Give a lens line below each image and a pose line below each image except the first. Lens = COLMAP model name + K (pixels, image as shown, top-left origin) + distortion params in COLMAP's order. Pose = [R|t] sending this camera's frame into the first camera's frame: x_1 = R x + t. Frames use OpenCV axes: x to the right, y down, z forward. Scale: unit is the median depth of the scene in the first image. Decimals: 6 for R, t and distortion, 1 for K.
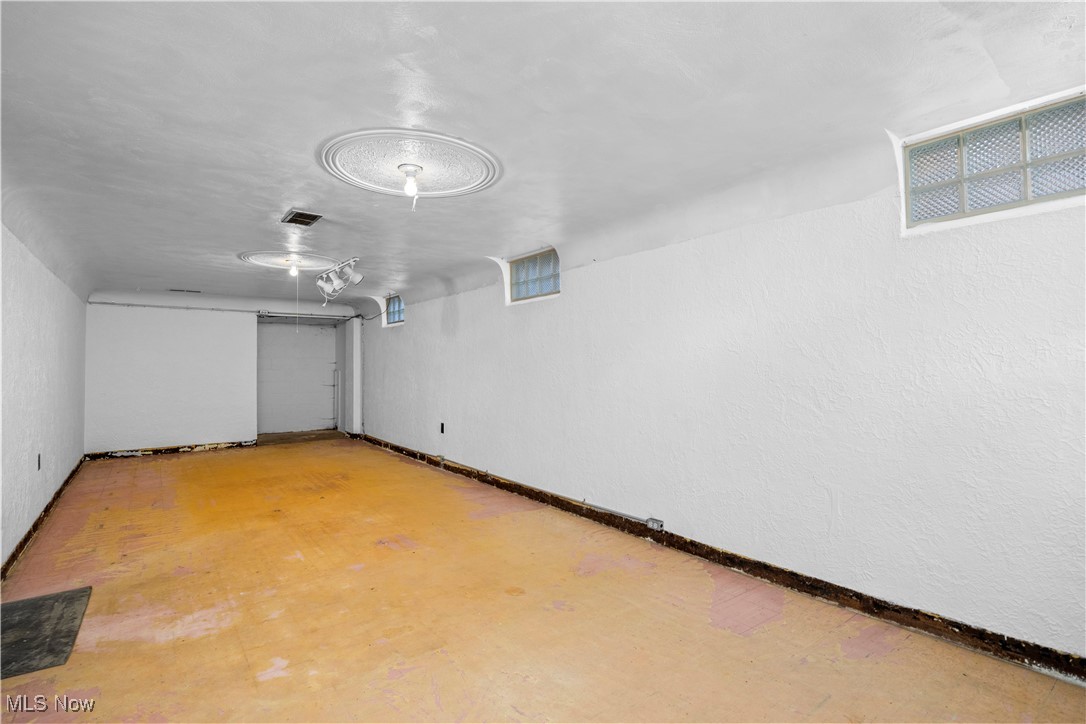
lens RADIAL K [[546.4, 0, 540.6], [0, 546.4, 375.5], [0, 0, 1]] dist [-0.012651, -0.000408]
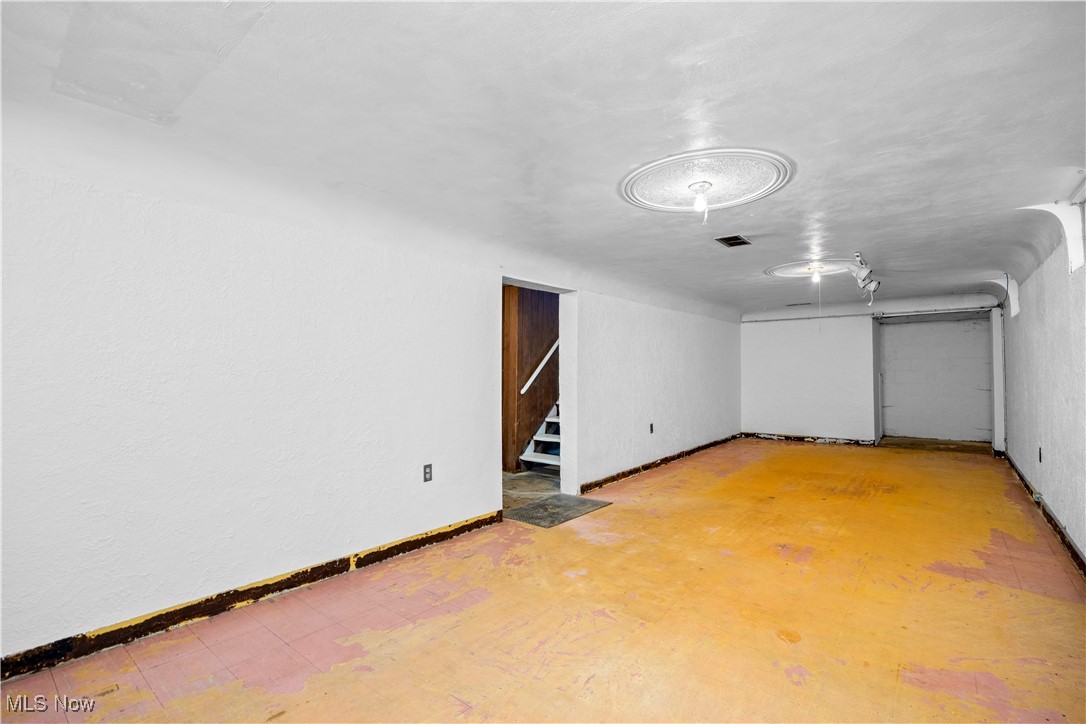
lens RADIAL K [[515.5, 0, 543.9], [0, 515.5, 368.6], [0, 0, 1]] dist [-0.015047, 0.000476]
pose [[0.200469, -0.001876, -0.979698, 0.414922], [-0.010945, 0.999931, -0.004155, -0.006810], [0.979639, 0.011556, 0.200435, 0.294794]]
